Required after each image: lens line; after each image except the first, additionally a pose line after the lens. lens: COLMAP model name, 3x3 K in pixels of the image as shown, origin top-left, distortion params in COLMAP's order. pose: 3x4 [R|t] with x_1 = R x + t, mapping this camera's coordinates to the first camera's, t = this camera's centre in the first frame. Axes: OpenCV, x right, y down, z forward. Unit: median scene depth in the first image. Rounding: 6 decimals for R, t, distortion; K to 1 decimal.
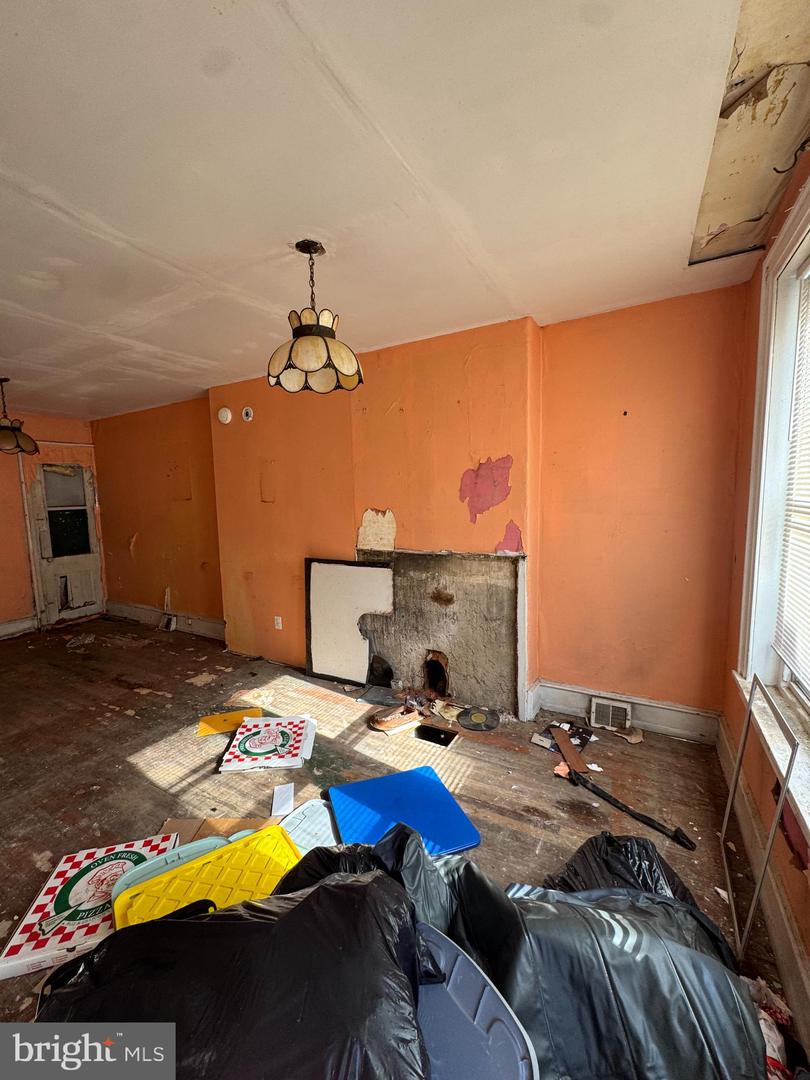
lens RADIAL K [[430.6, 0, 405.0], [0, 430.6, 539.8], [0, 0, 1]] dist [-0.005604, 0.000513]
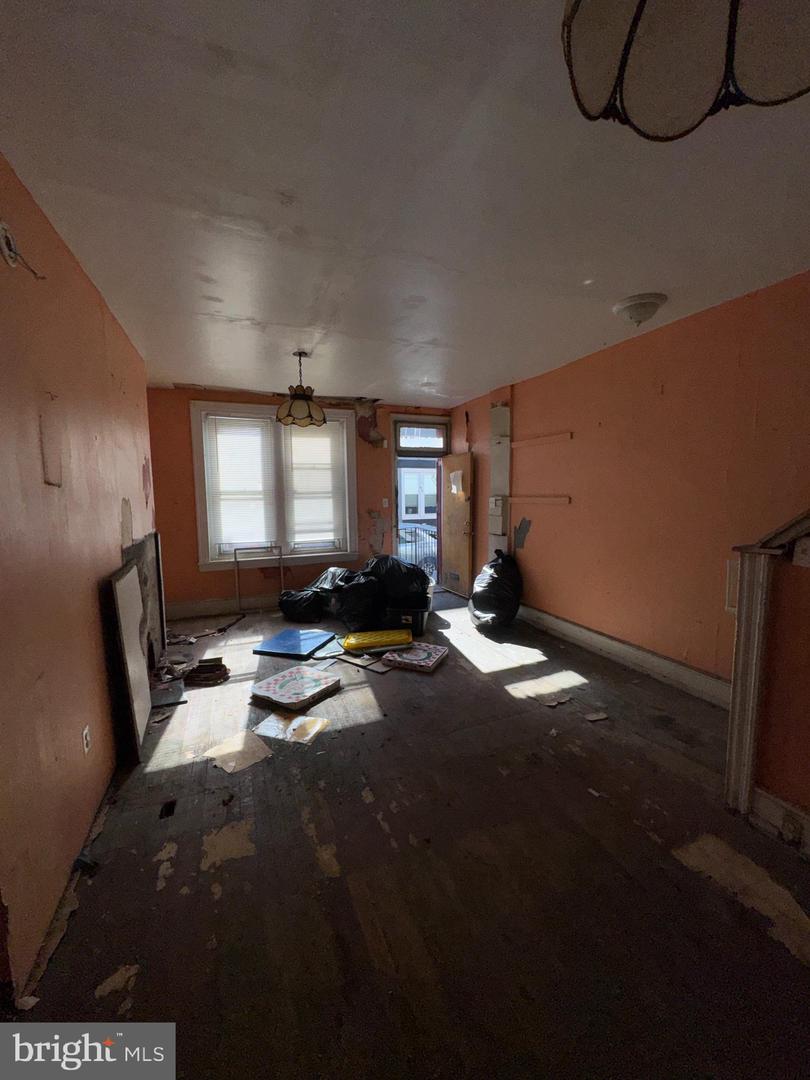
lens RADIAL K [[430.6, 0, 405.5], [0, 430.6, 537.6], [0, 0, 1]] dist [-0.005604, 0.000513]
pose [[-0.781436, -0.036227, 0.622933, -0.988276], [0.094739, 0.979851, 0.175829, -0.087917], [-0.616752, 0.196415, -0.762259, 1.268347]]
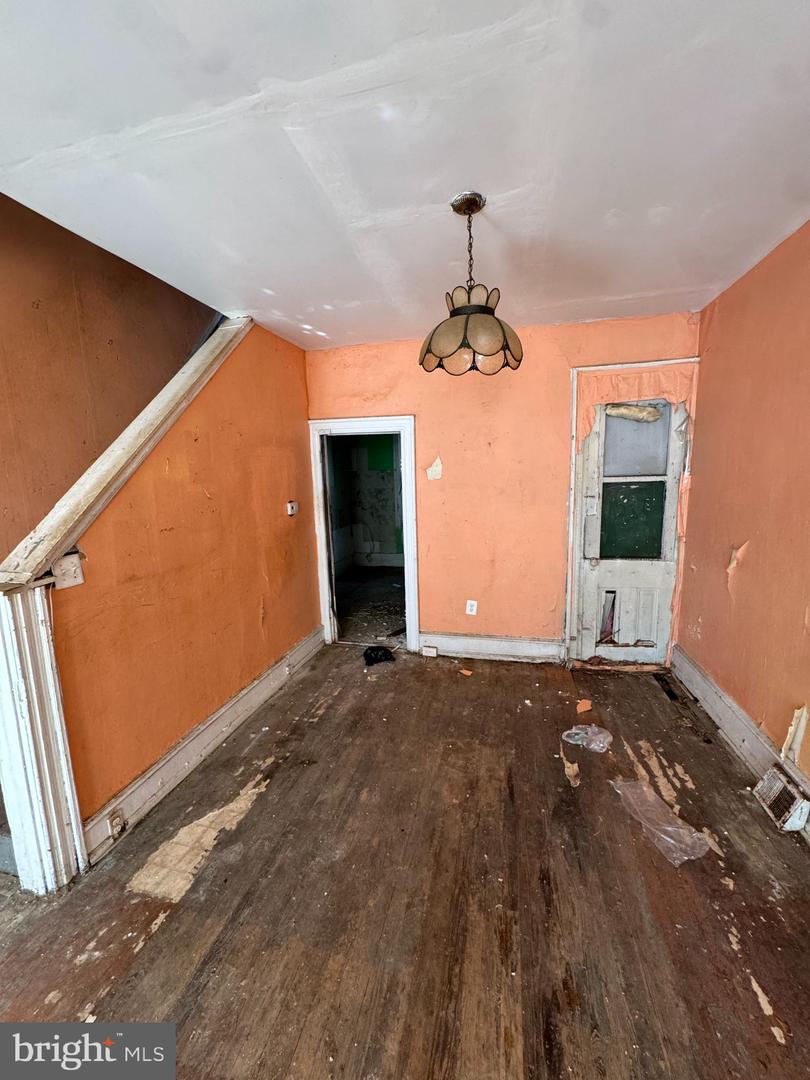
lens RADIAL K [[430.6, 0, 403.3], [0, 430.6, 539.2], [0, 0, 1]] dist [-0.005604, 0.000513]
pose [[0.273625, 0.160876, -0.948287, -0.487027], [-0.080741, 0.986275, 0.144023, -0.082100], [0.958442, 0.037158, 0.282858, 0.854269]]
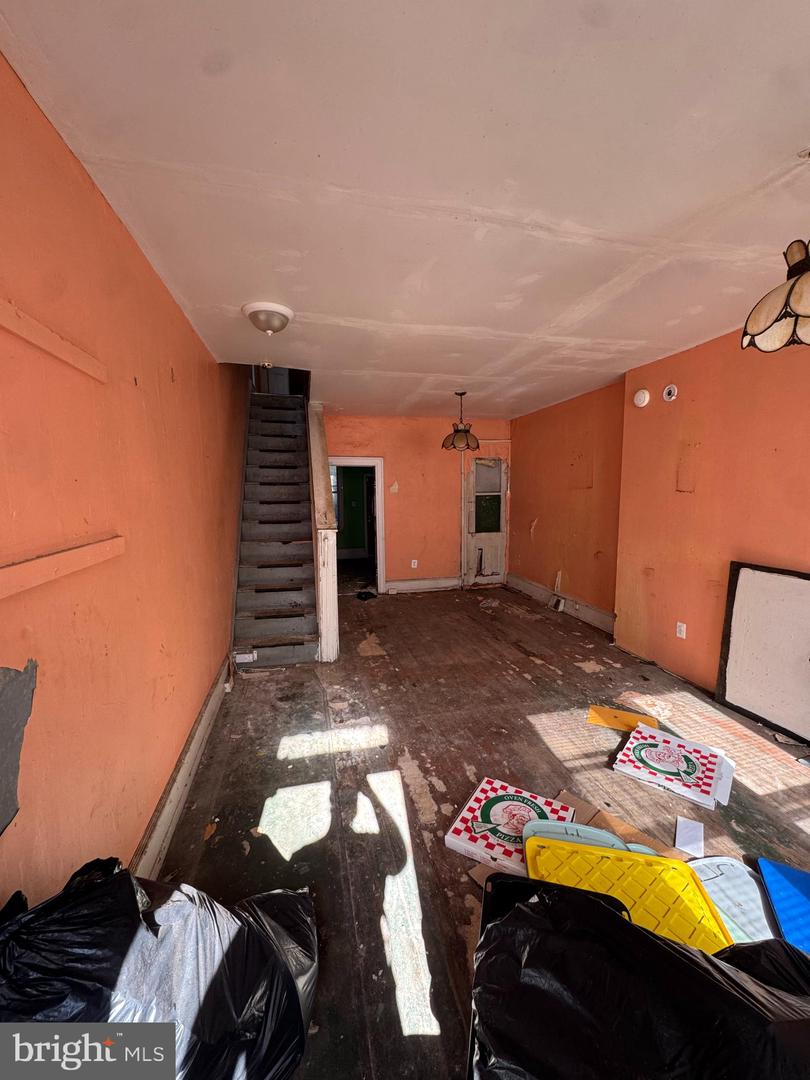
lens RADIAL K [[430.6, 0, 404.0], [0, 430.6, 539.4], [0, 0, 1]] dist [-0.005604, 0.000513]
pose [[0.676114, 0.098501, -0.730183, -0.065041], [-0.081626, 0.994937, 0.058634, 0.004946], [0.732262, 0.019959, 0.680731, -0.011151]]
